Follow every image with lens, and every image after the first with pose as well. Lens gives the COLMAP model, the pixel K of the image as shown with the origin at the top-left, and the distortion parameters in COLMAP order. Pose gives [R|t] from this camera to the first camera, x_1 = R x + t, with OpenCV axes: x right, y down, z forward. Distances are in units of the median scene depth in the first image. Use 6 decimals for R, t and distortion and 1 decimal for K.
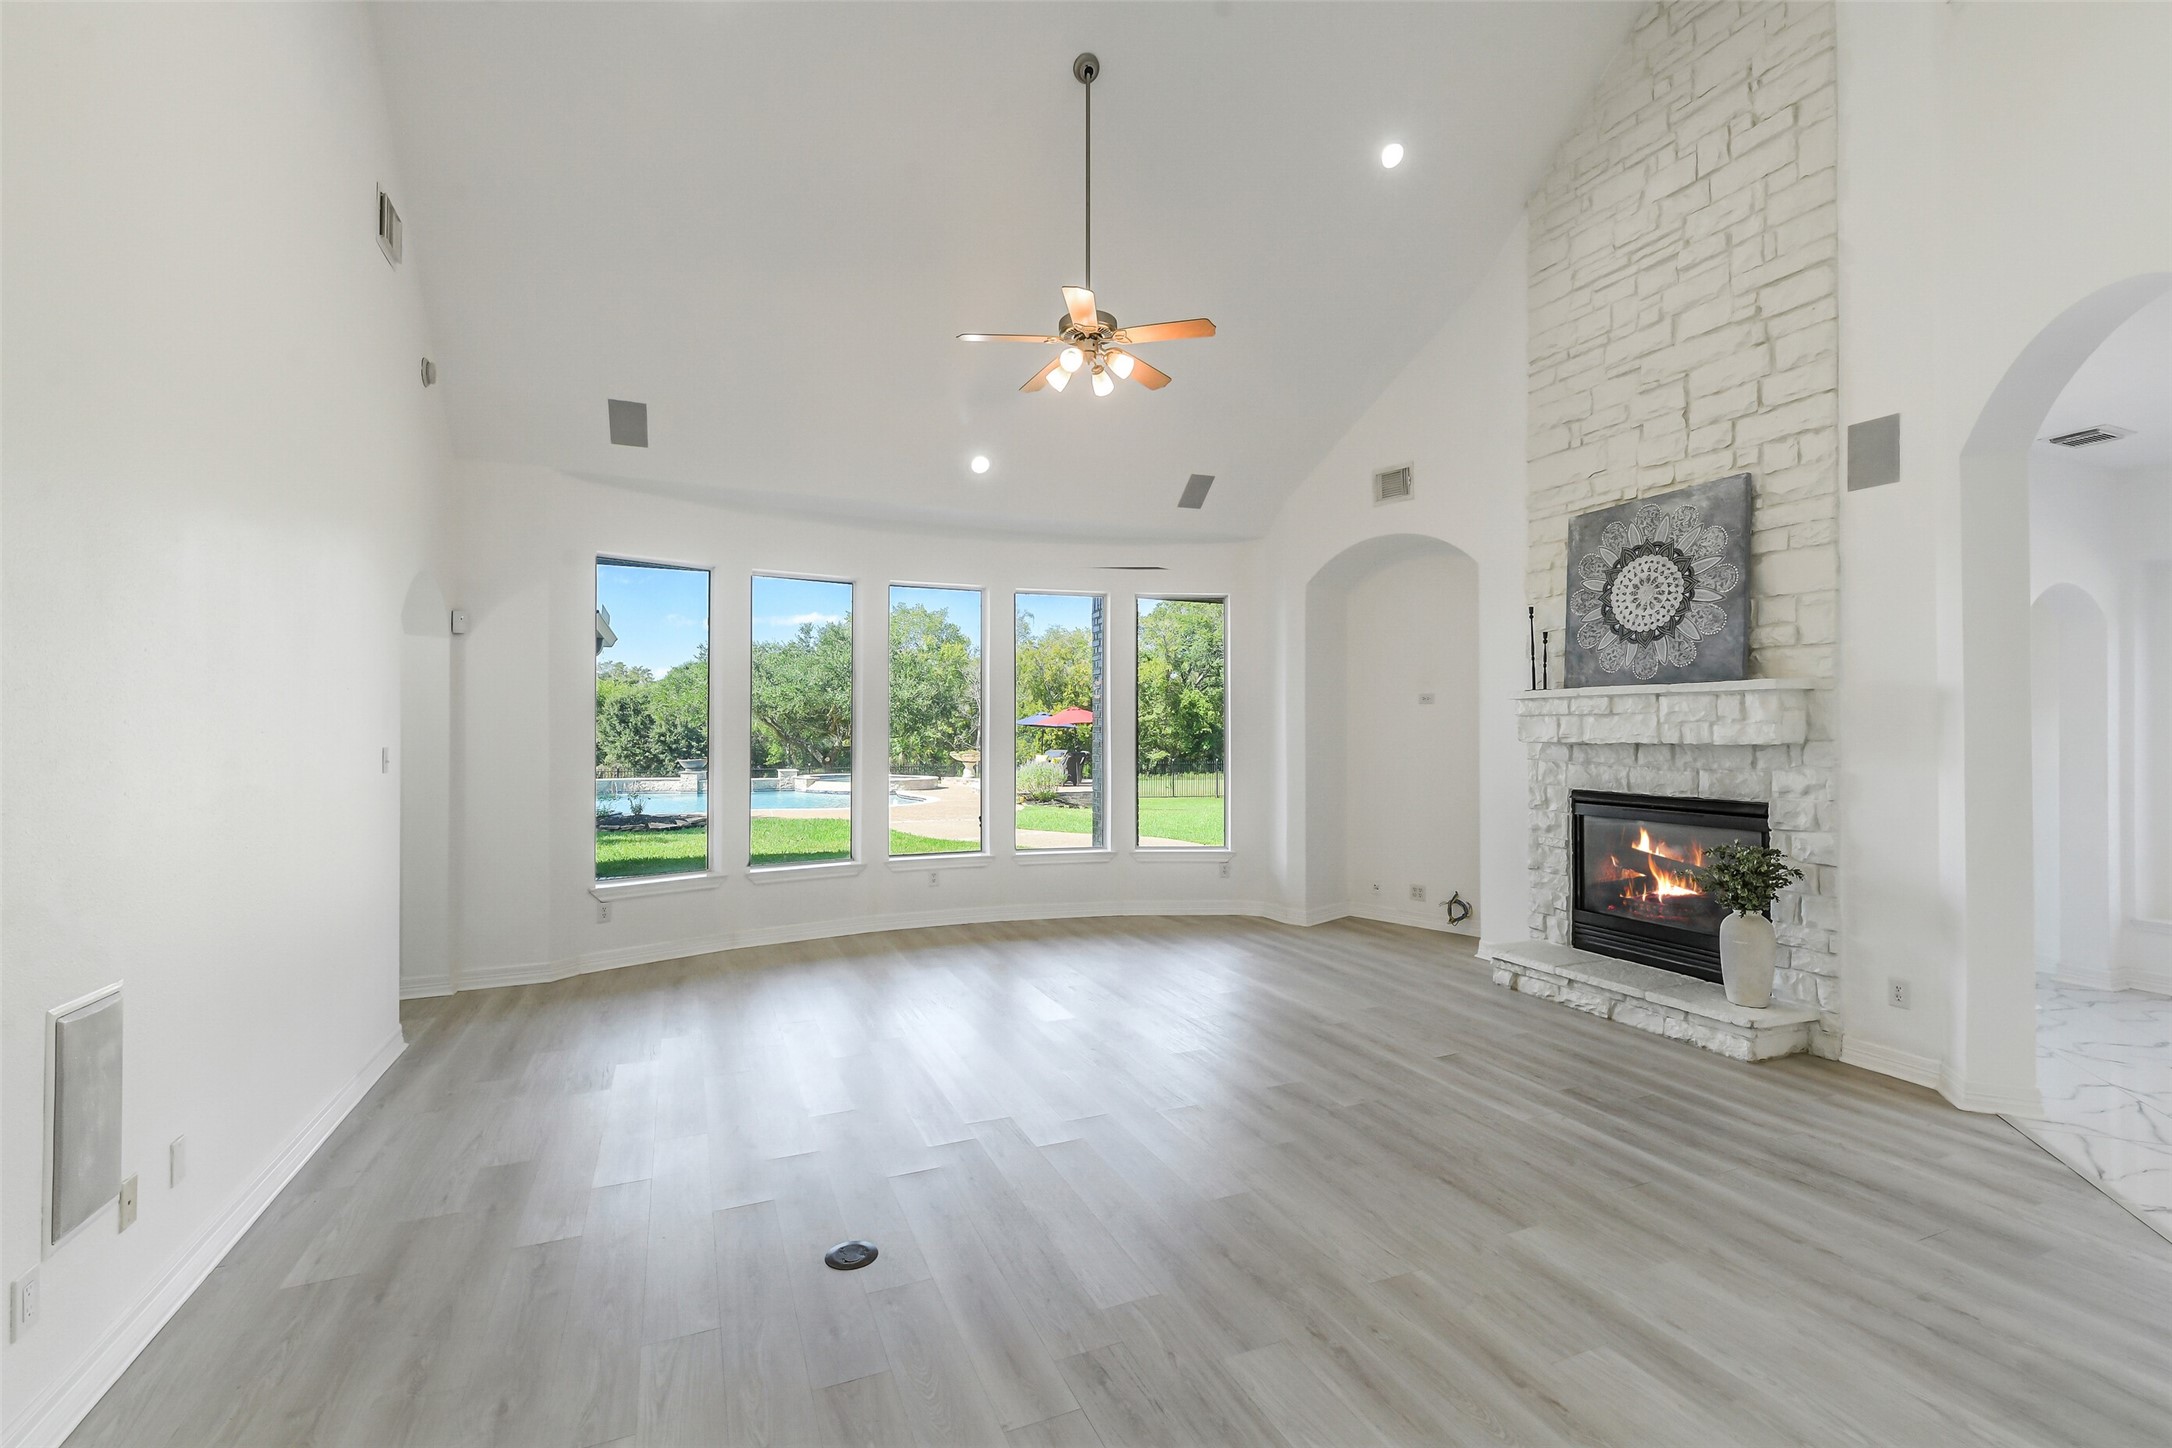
lens RADIAL K [[935.3, 0, 1092.2], [0, 935.3, 723.0], [0, 0, 1]] dist [0.000200, -0.000552]
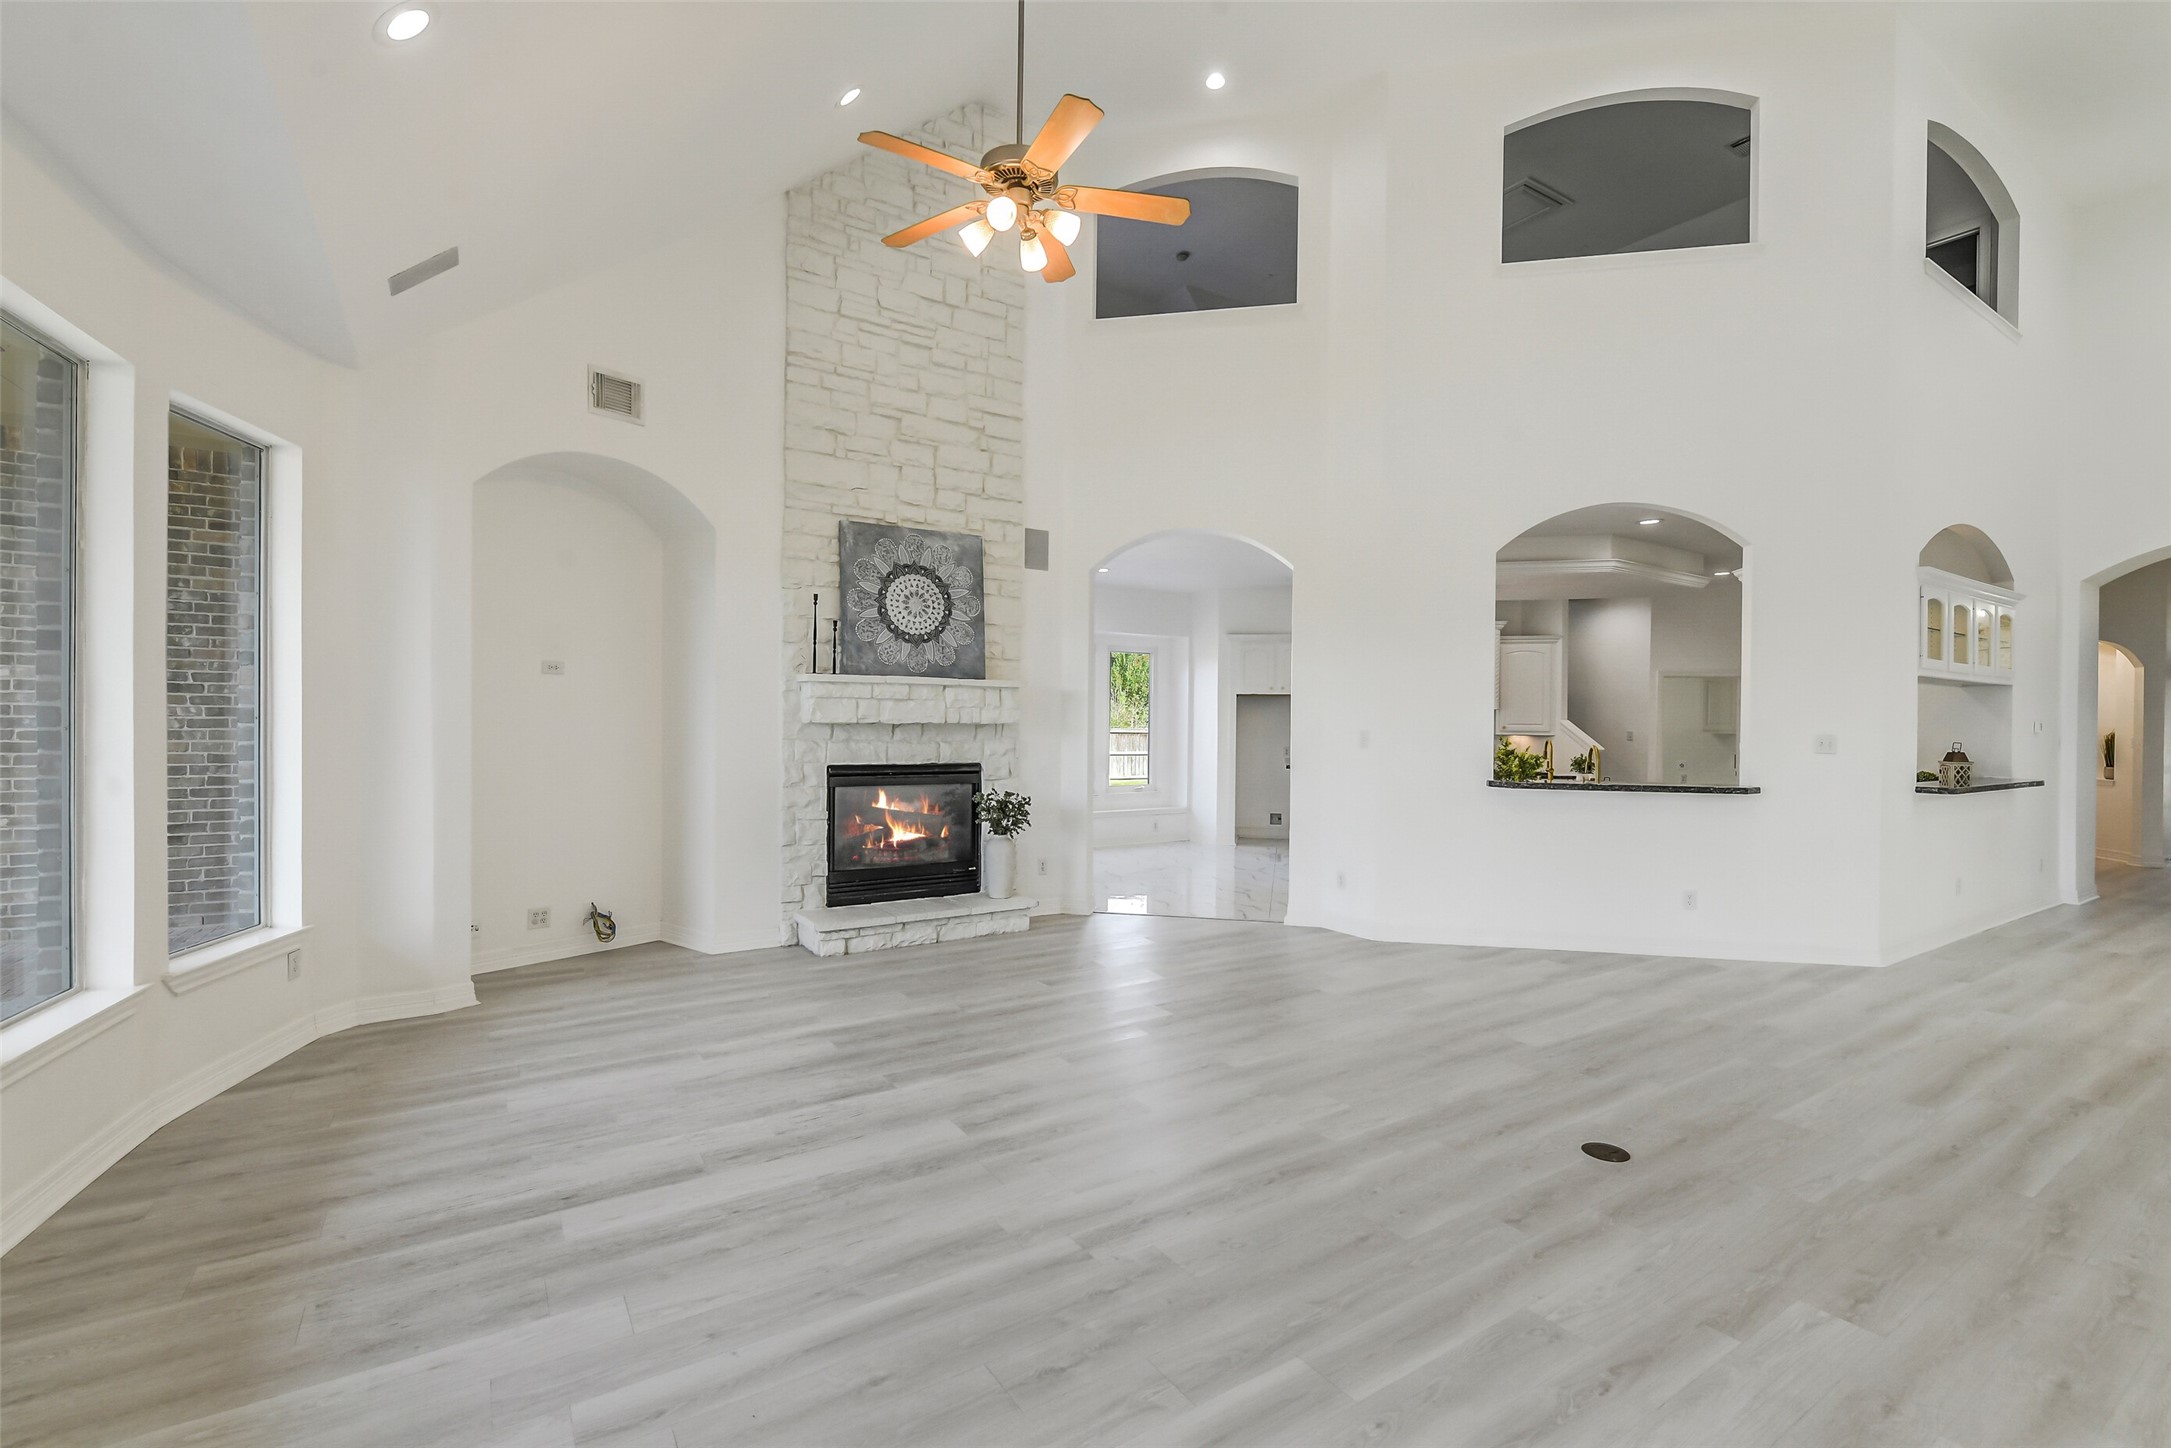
lens RADIAL K [[934.9, 0, 1091.7], [0, 934.9, 723.0], [0, 0, 1]] dist [0.000200, -0.000552]
pose [[-0.165079, -0.008133, 0.986247, -0.694063], [-0.020246, 0.999783, 0.004856, 0.010690], [-0.986072, -0.019166, -0.165208, 0.969713]]
